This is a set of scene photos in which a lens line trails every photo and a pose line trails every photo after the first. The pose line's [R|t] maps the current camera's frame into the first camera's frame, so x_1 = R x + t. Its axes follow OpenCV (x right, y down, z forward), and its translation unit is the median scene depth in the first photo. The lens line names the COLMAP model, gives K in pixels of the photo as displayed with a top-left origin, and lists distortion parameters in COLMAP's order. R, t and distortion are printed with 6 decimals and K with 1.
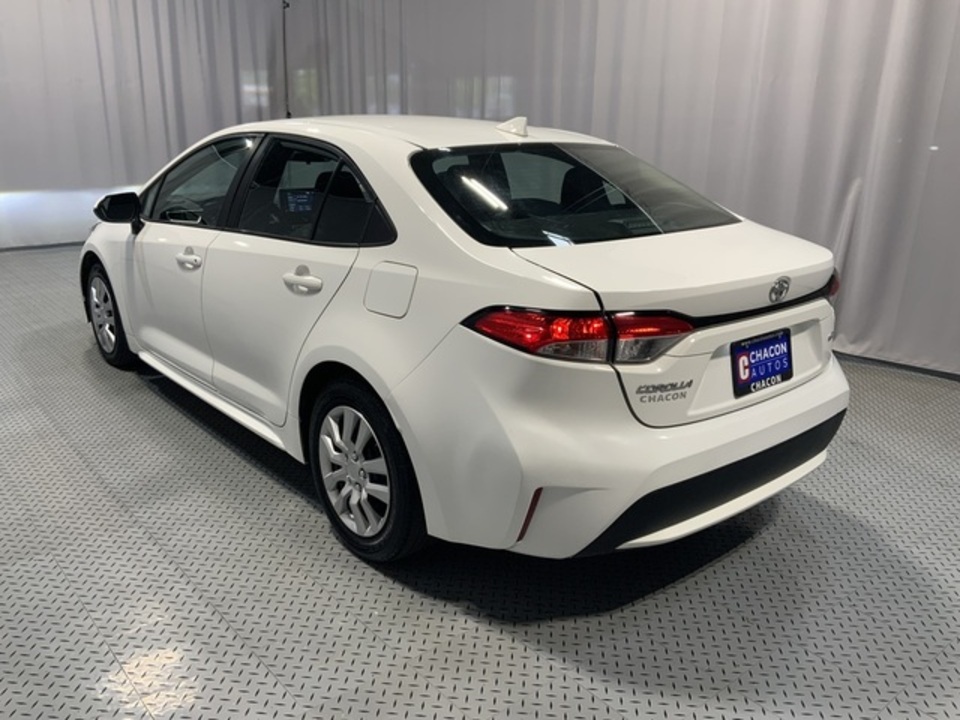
lens RADIAL K [[825.4, 0, 480.0], [0, 825.4, 360.0], [0, 0, 1]] dist [0.015174, 0.000126]
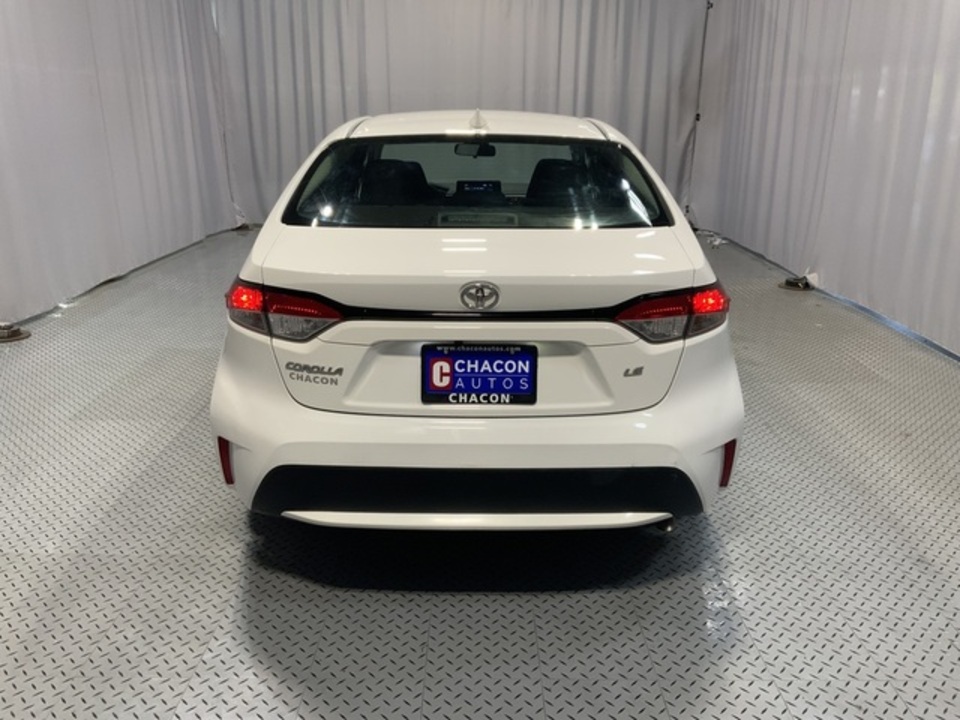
lens RADIAL K [[825.4, 0, 480.0], [0, 825.4, 360.0], [0, 0, 1]] dist [0.015174, 0.000126]
pose [[0.763311, 0.175192, -0.621823, 0.925329], [-0.179635, 0.982127, 0.056196, -0.065876], [0.620554, 0.068806, 0.781139, 0.304689]]
